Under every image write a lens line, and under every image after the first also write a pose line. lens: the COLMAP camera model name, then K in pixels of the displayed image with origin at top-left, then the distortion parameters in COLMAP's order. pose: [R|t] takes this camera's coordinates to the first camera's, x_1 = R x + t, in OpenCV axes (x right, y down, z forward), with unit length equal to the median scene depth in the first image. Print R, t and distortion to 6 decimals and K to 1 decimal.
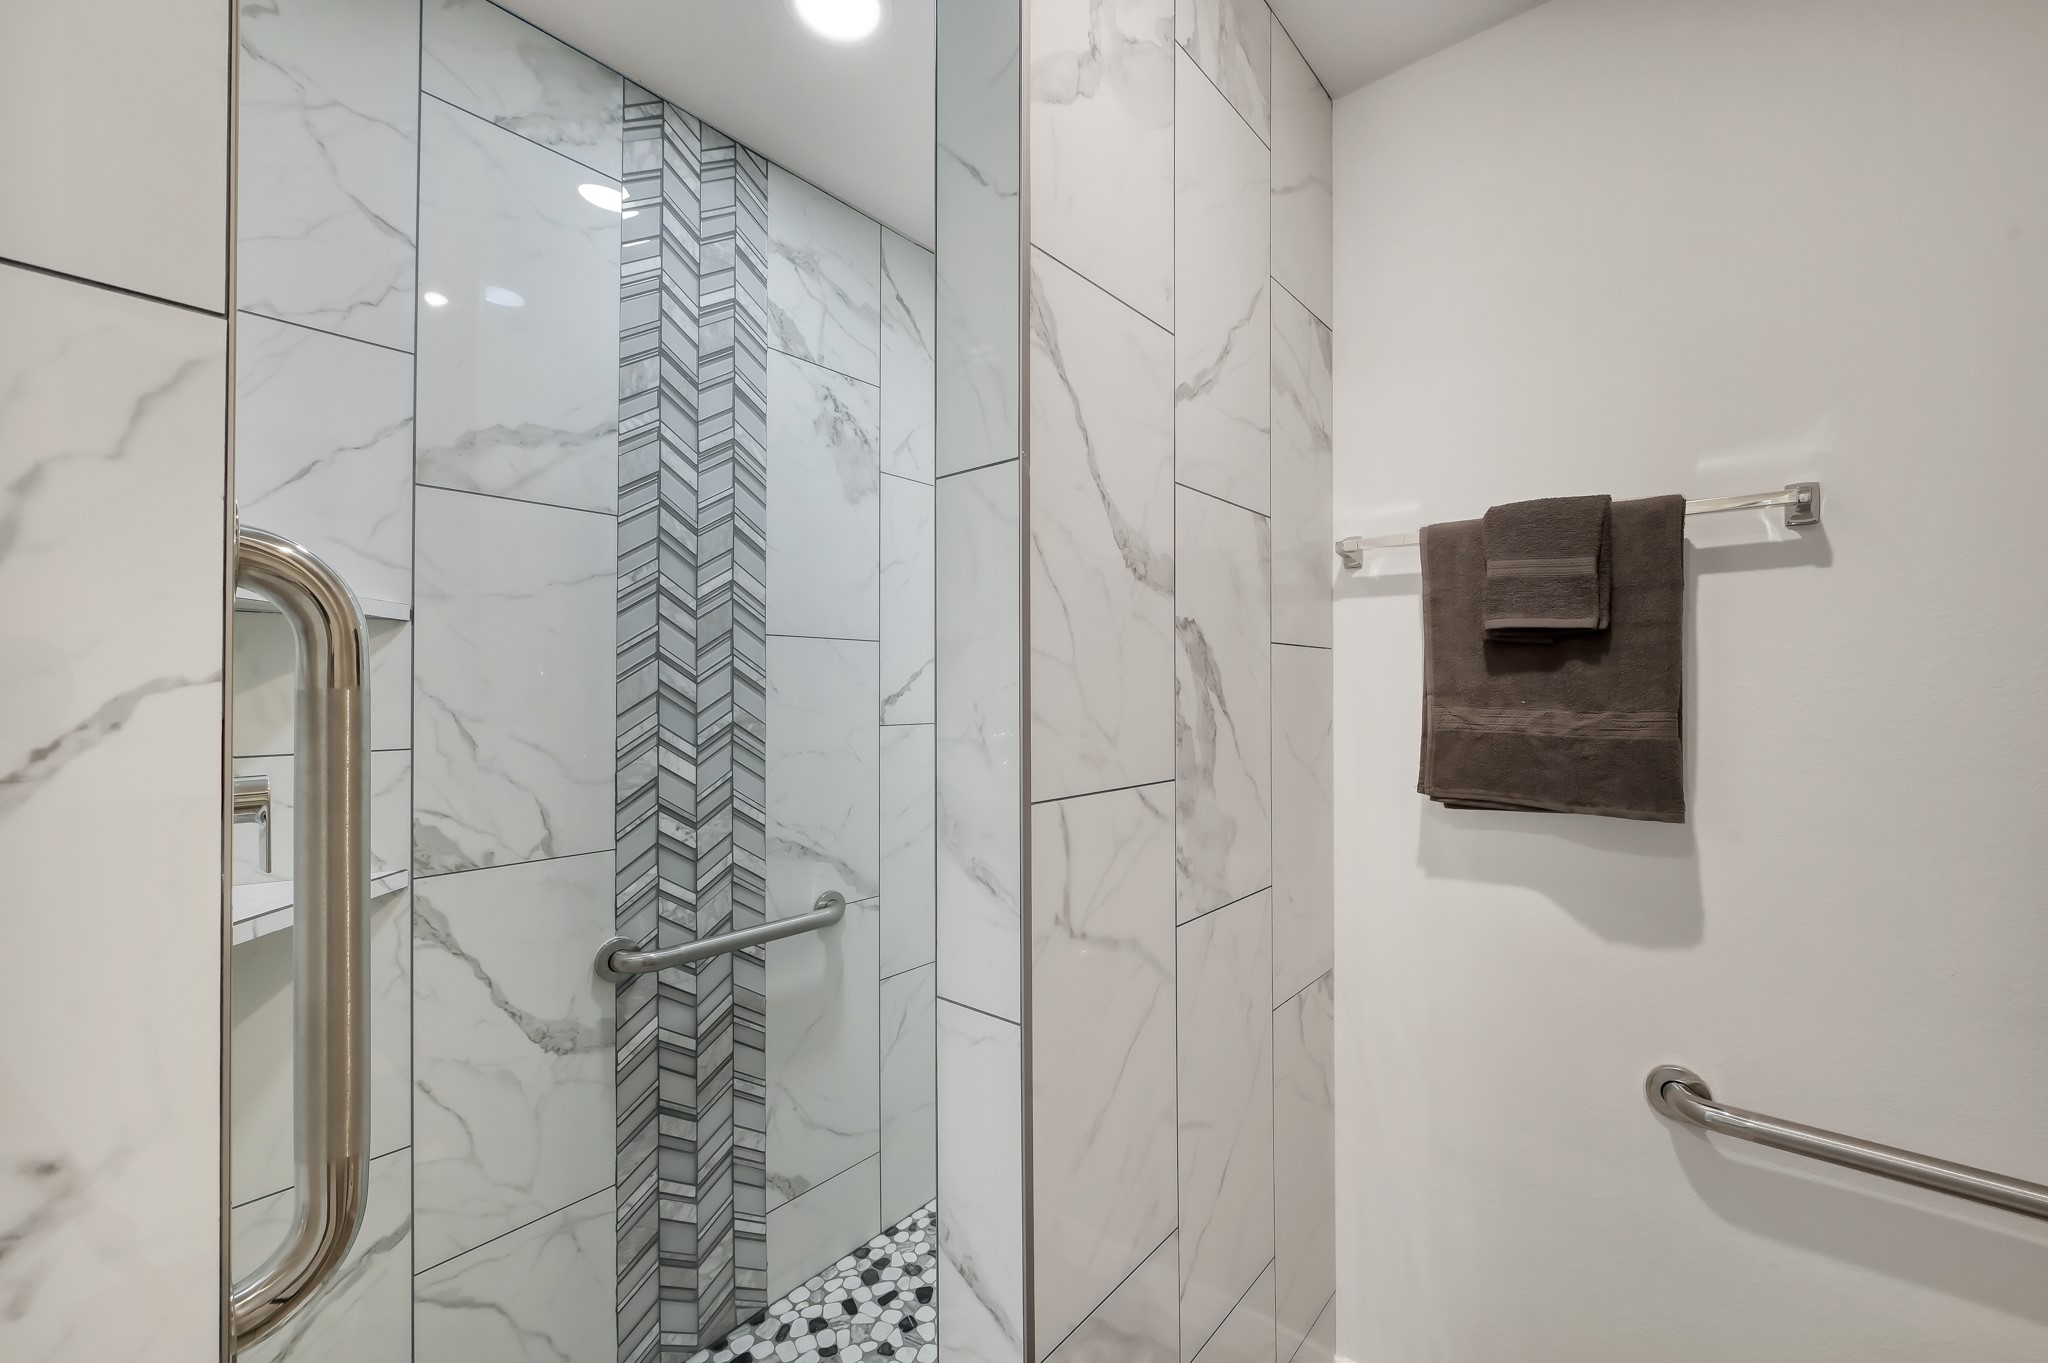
lens RADIAL K [[838.6, 0, 1038.0], [0, 838.6, 678.3], [0, 0, 1]] dist [0.003482, 0.000150]
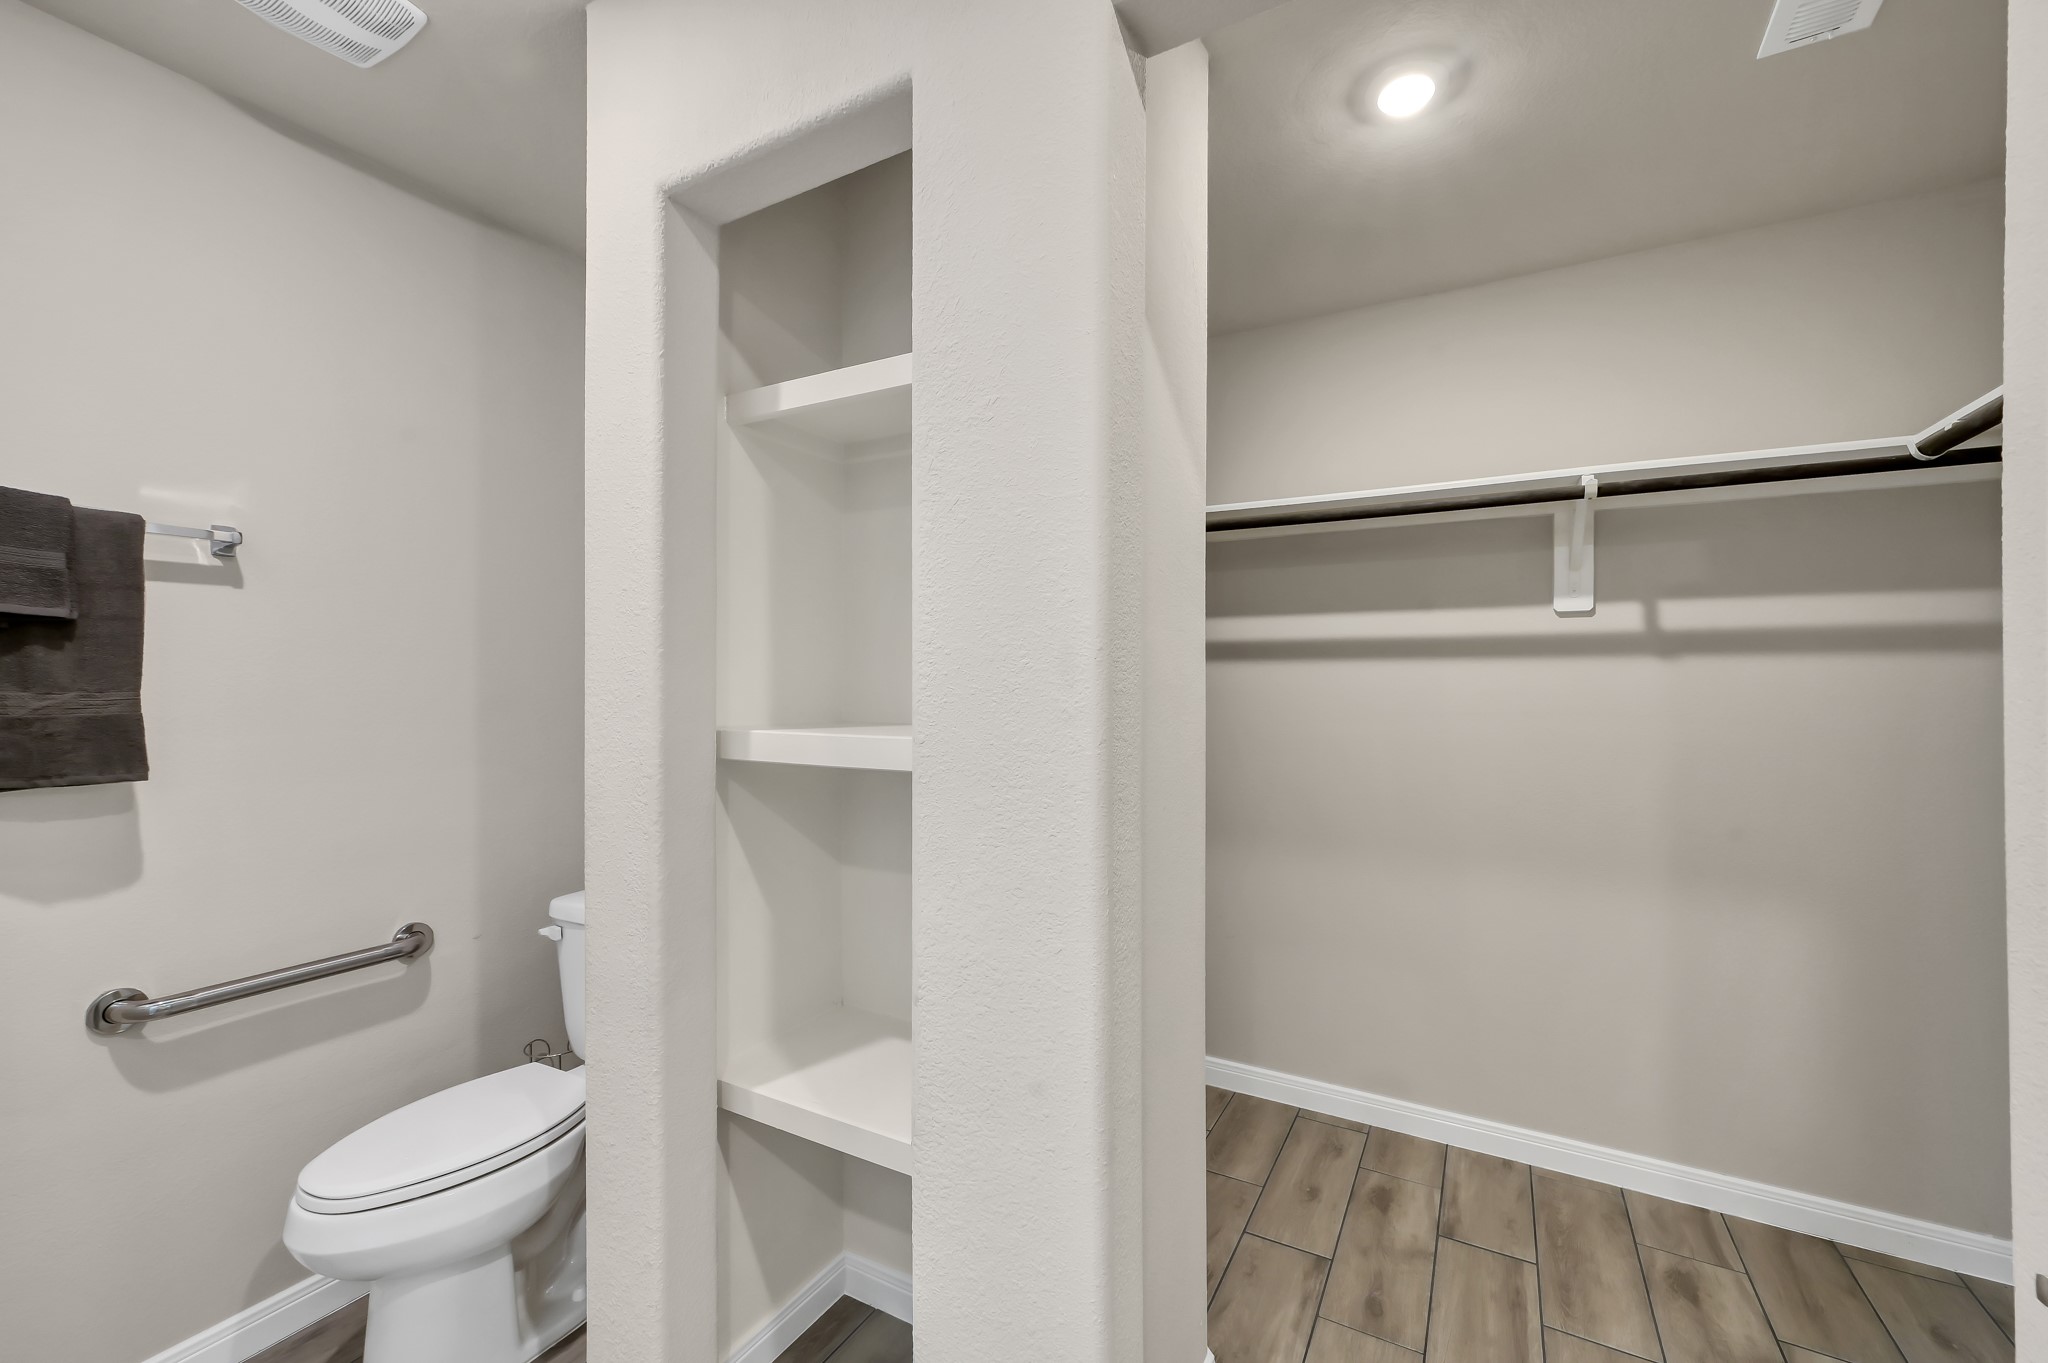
lens RADIAL K [[842.1, 0, 1032.3], [0, 842.1, 685.7], [0, 0, 1]] dist [0.004736, 0.000003]
pose [[-0.182291, 0.002509, 0.983242, -0.663005], [-0.013637, 0.999894, -0.005079, 0.018555], [-0.983150, -0.014334, -0.182237, -0.055775]]
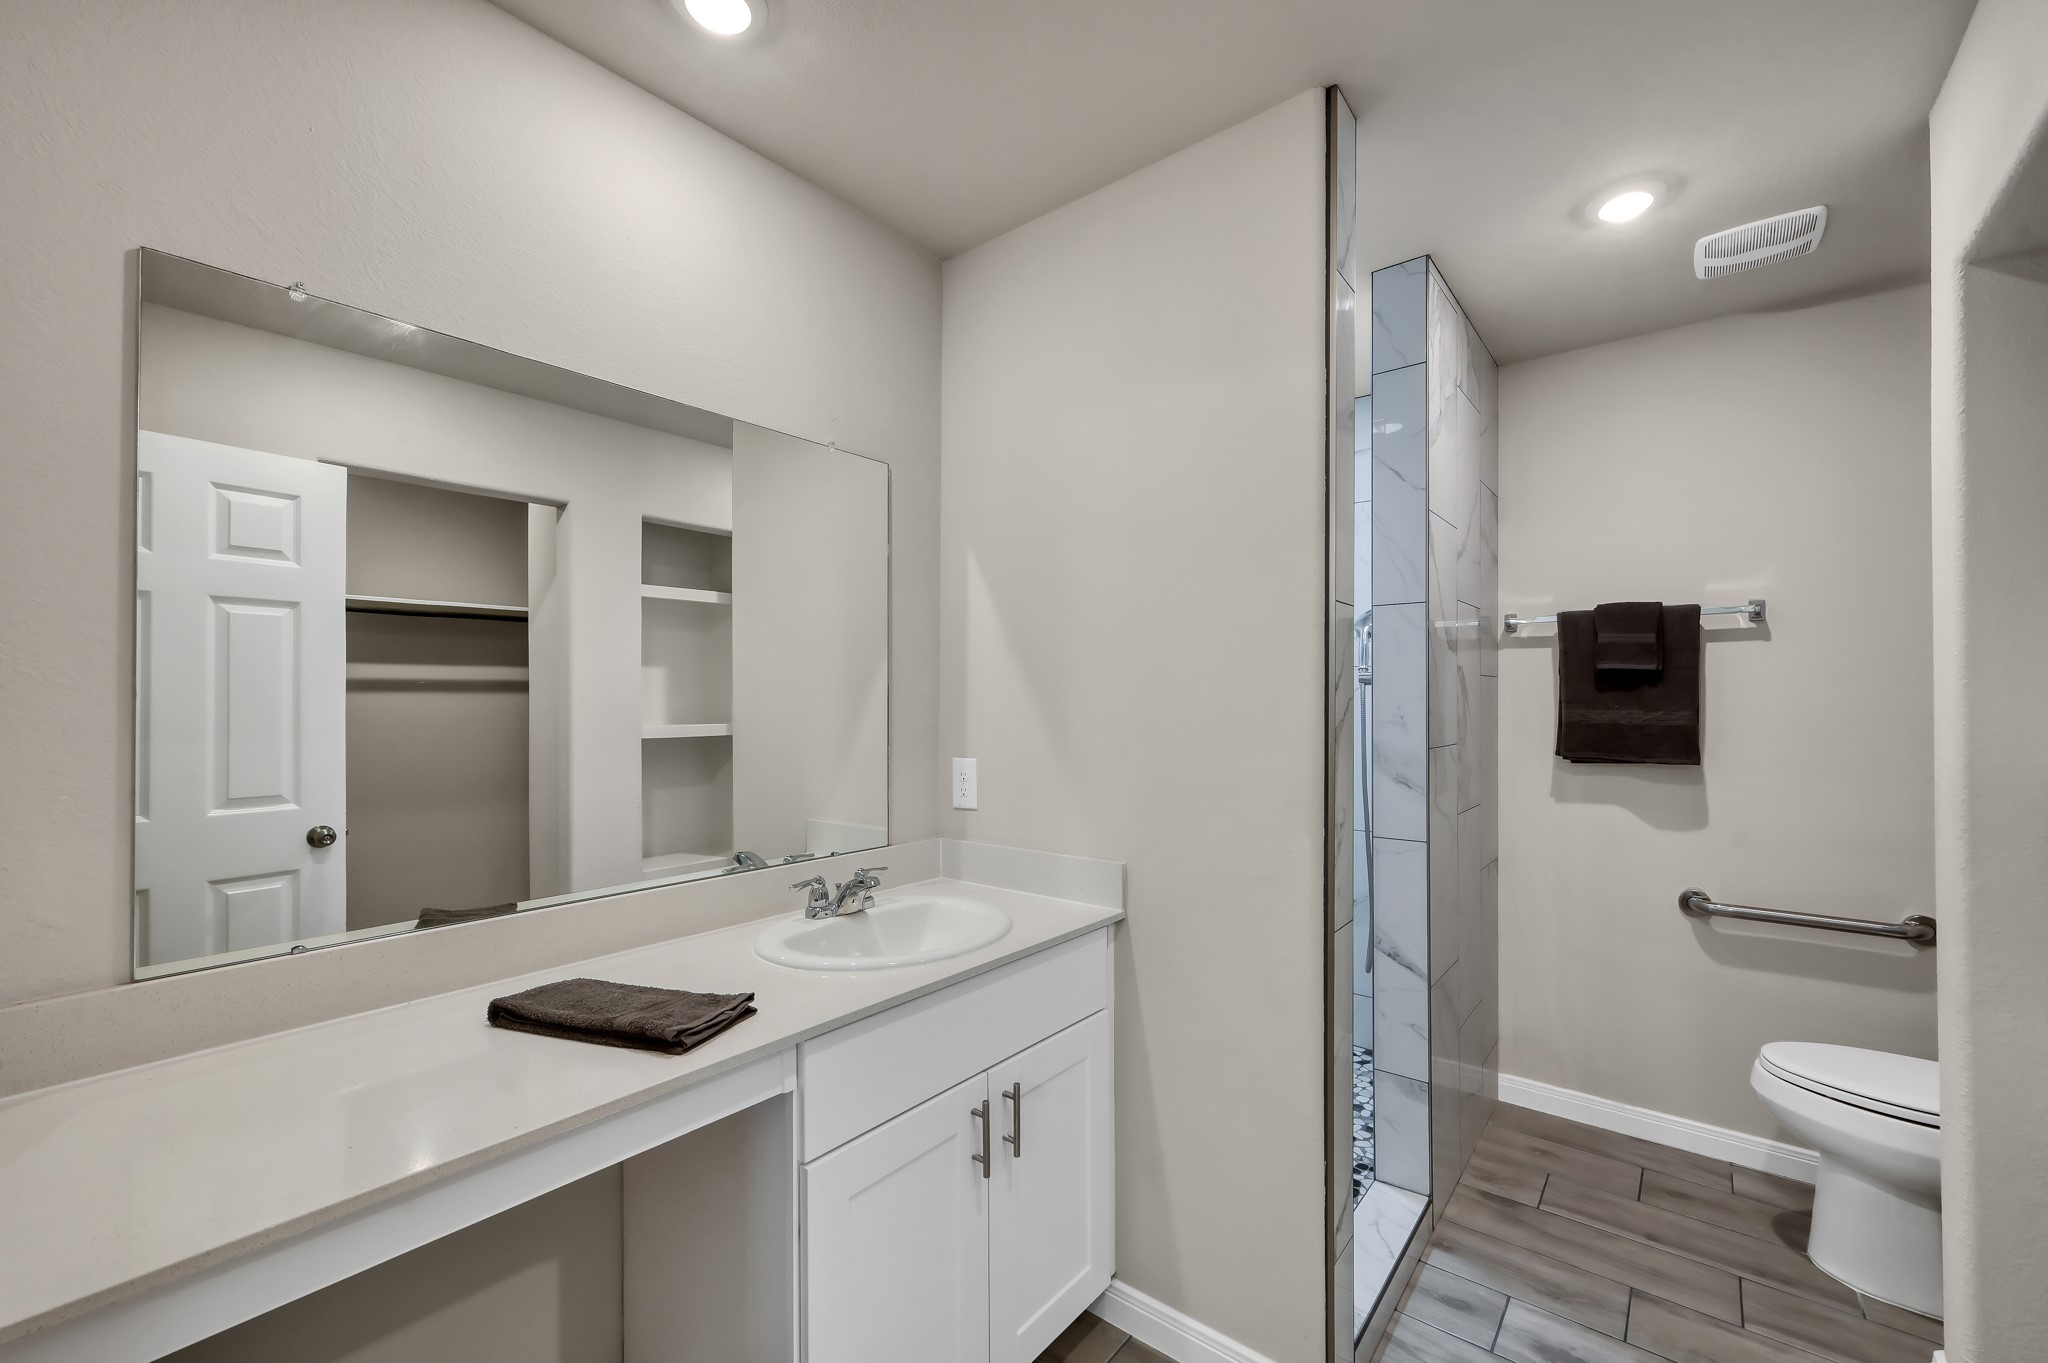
lens RADIAL K [[842.1, 0, 1032.3], [0, 842.1, 685.7], [0, 0, 1]] dist [0.004736, 0.000003]
pose [[0.999869, 0.001918, 0.016041, -0.840450], [-0.001919, 0.999998, 0.000052, -0.018450], [-0.016041, -0.000082, 0.999871, -0.972529]]
